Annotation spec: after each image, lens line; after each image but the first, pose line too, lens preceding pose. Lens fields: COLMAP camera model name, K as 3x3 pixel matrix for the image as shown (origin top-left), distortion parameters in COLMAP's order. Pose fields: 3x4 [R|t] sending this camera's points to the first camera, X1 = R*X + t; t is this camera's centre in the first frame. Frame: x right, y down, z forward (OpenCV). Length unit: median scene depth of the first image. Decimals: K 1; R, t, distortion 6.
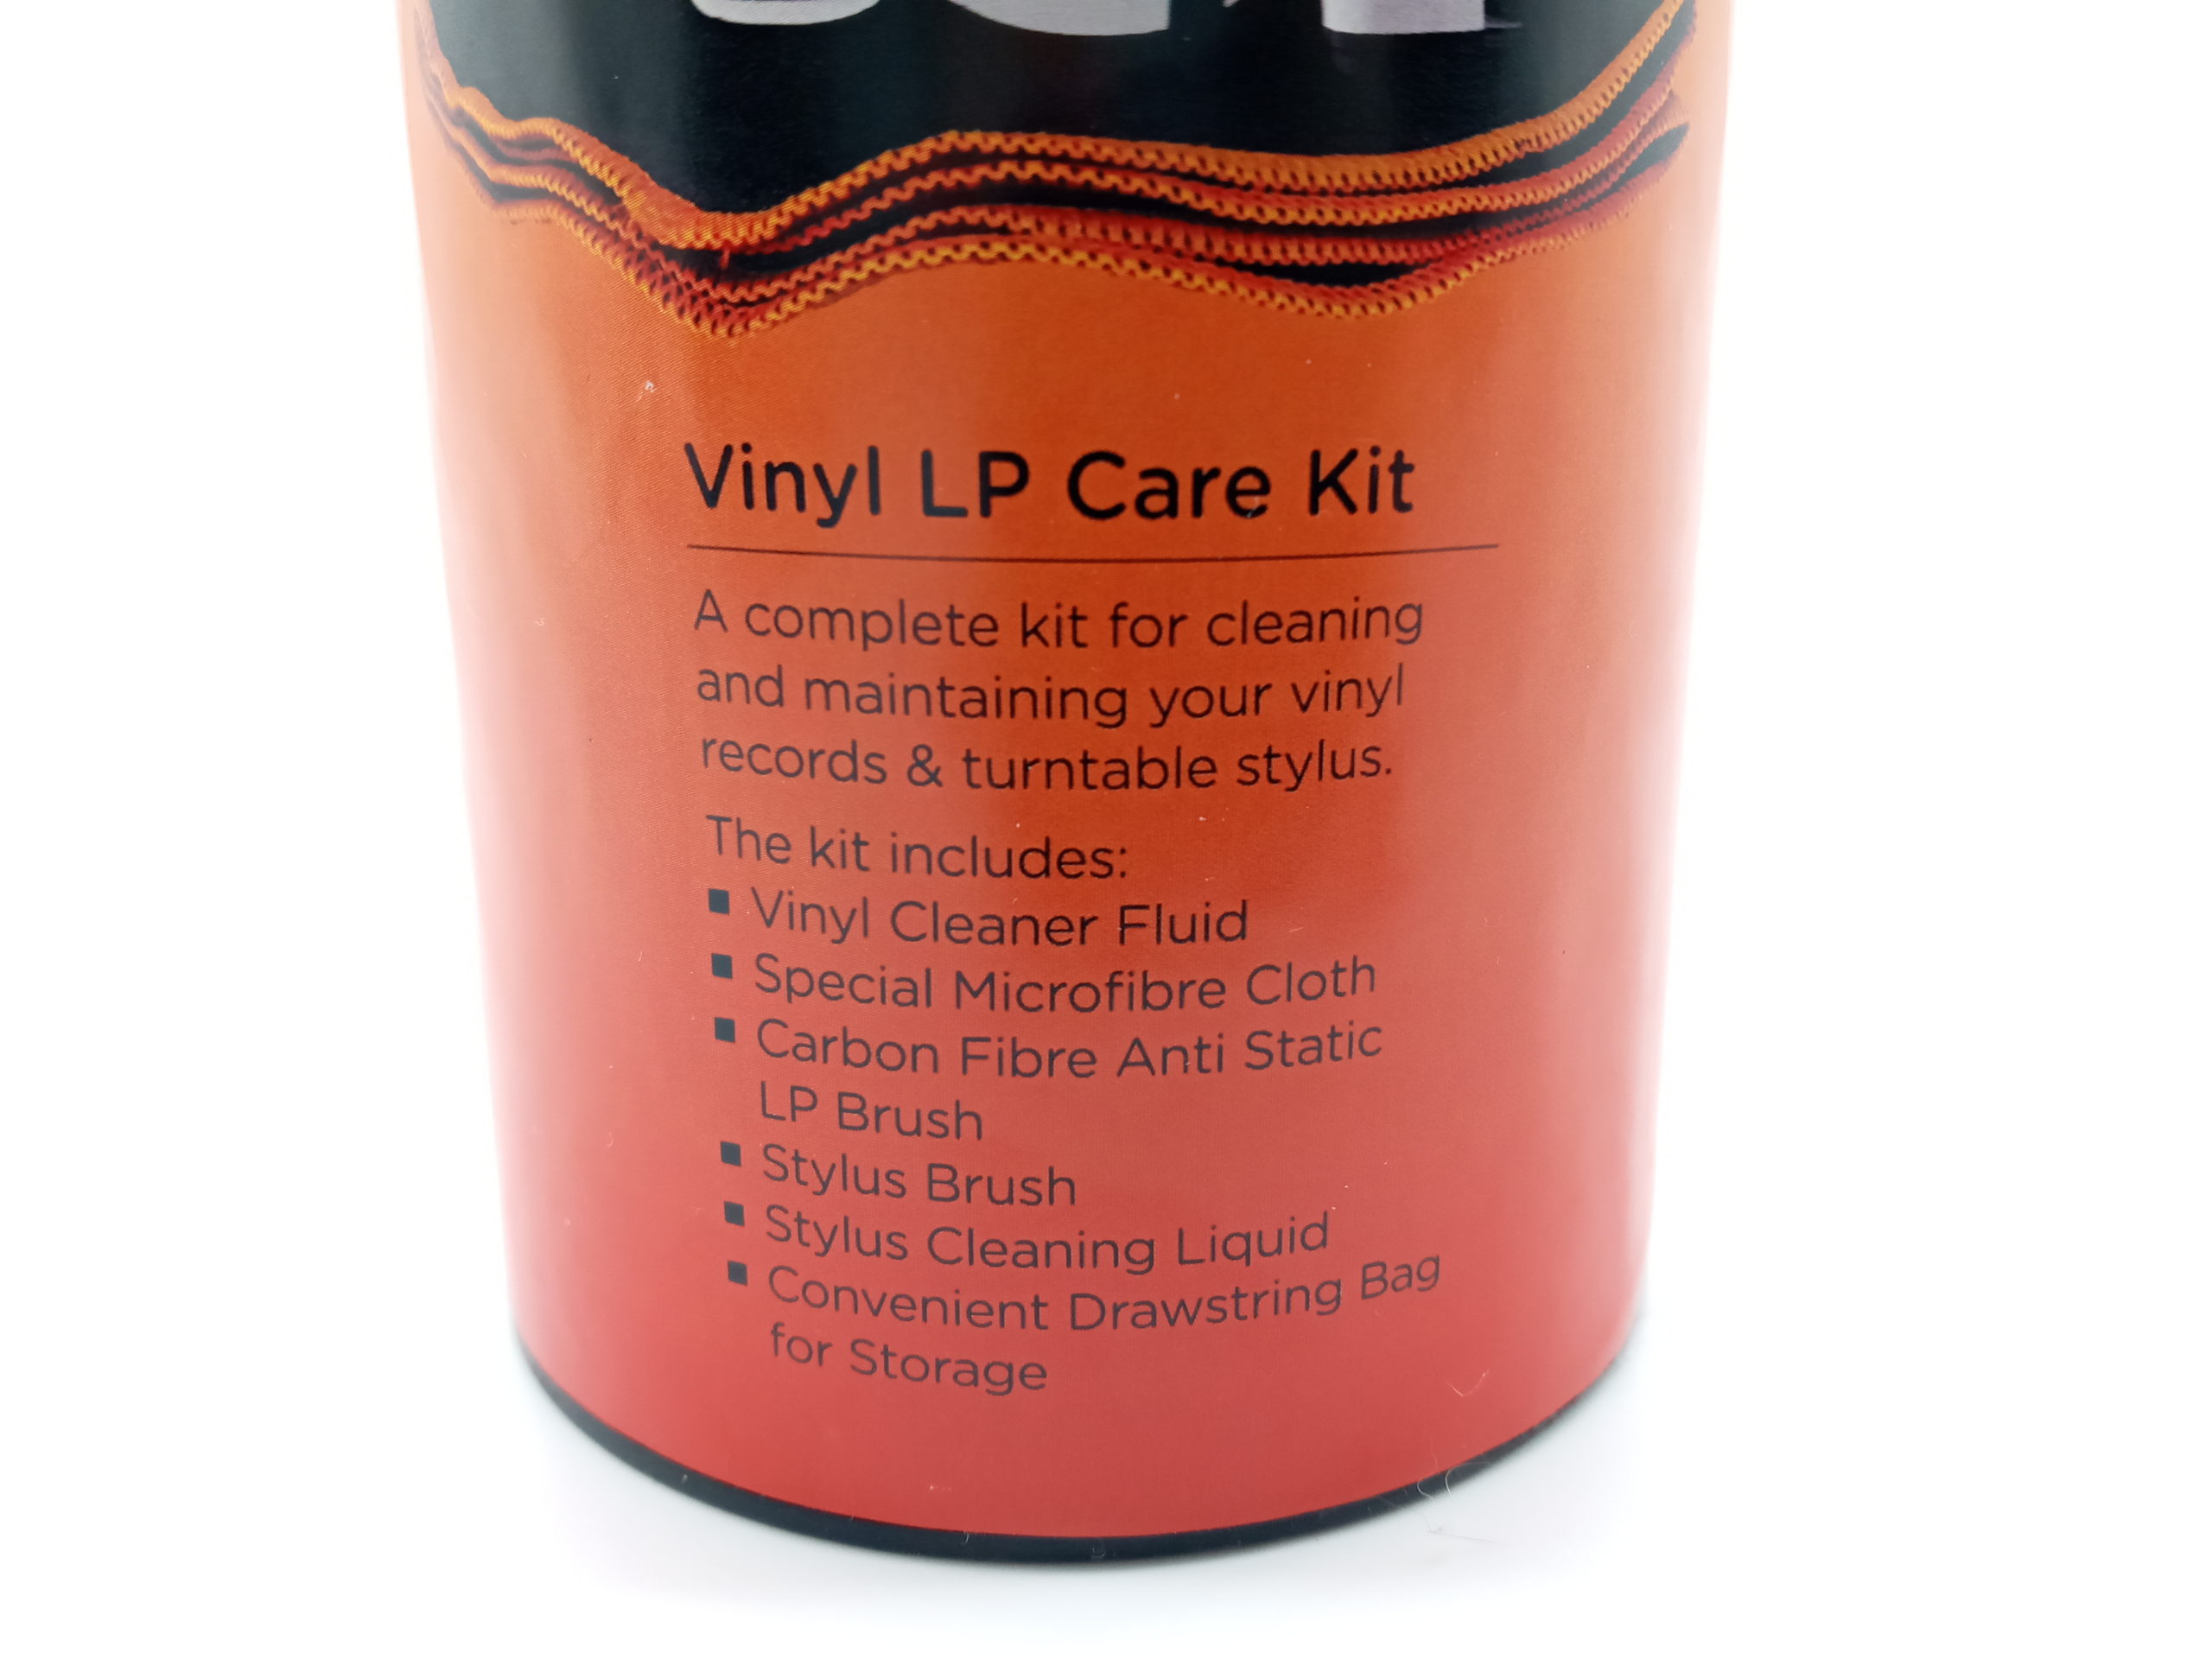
lens RADIAL K [[1928.4, 0, 1106.0], [0, 1928.4, 829.5], [0, 0, 1]] dist [0.004811, -0.008975]
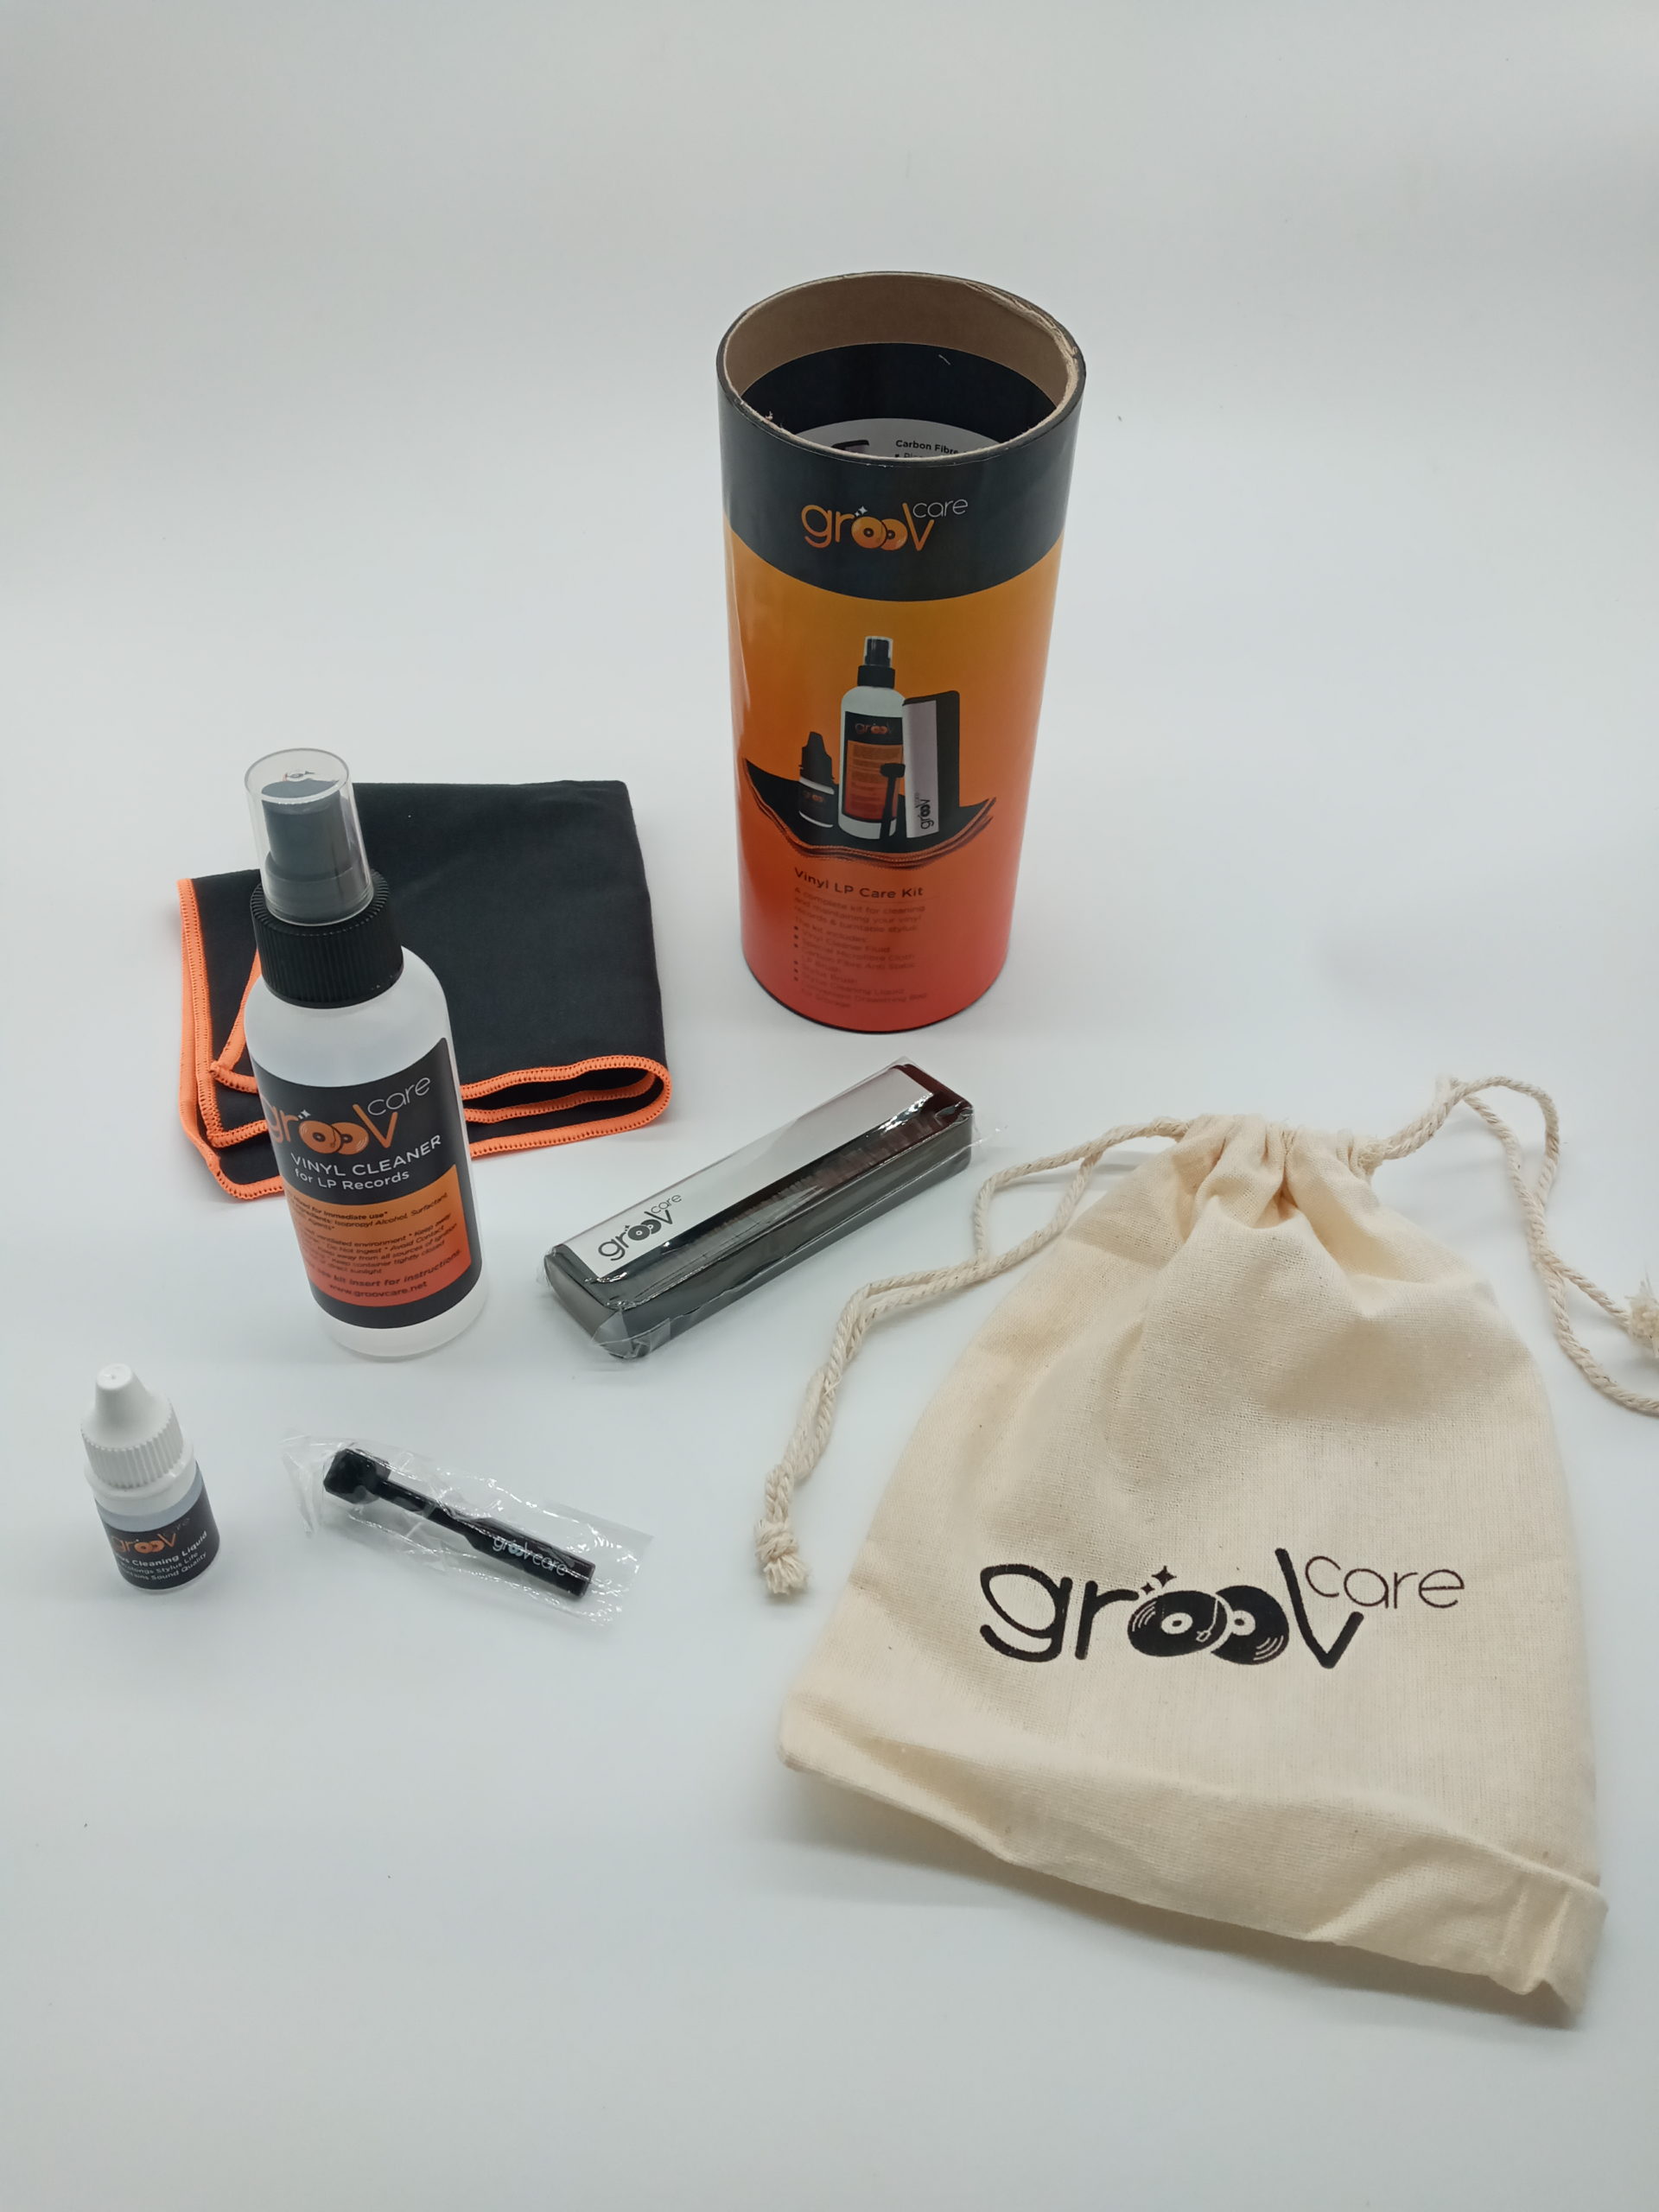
lens RADIAL K [[1928.4, 0, 829.5], [0, 1928.4, 1106.0], [0, 0, 1]] dist [0.004811, -0.008975]
pose [[0.983860, 0.149378, -0.098519, 0.538061], [-0.061022, 0.797651, 0.600024, -3.025549], [0.168214, -0.584328, 0.793892, -3.850850]]
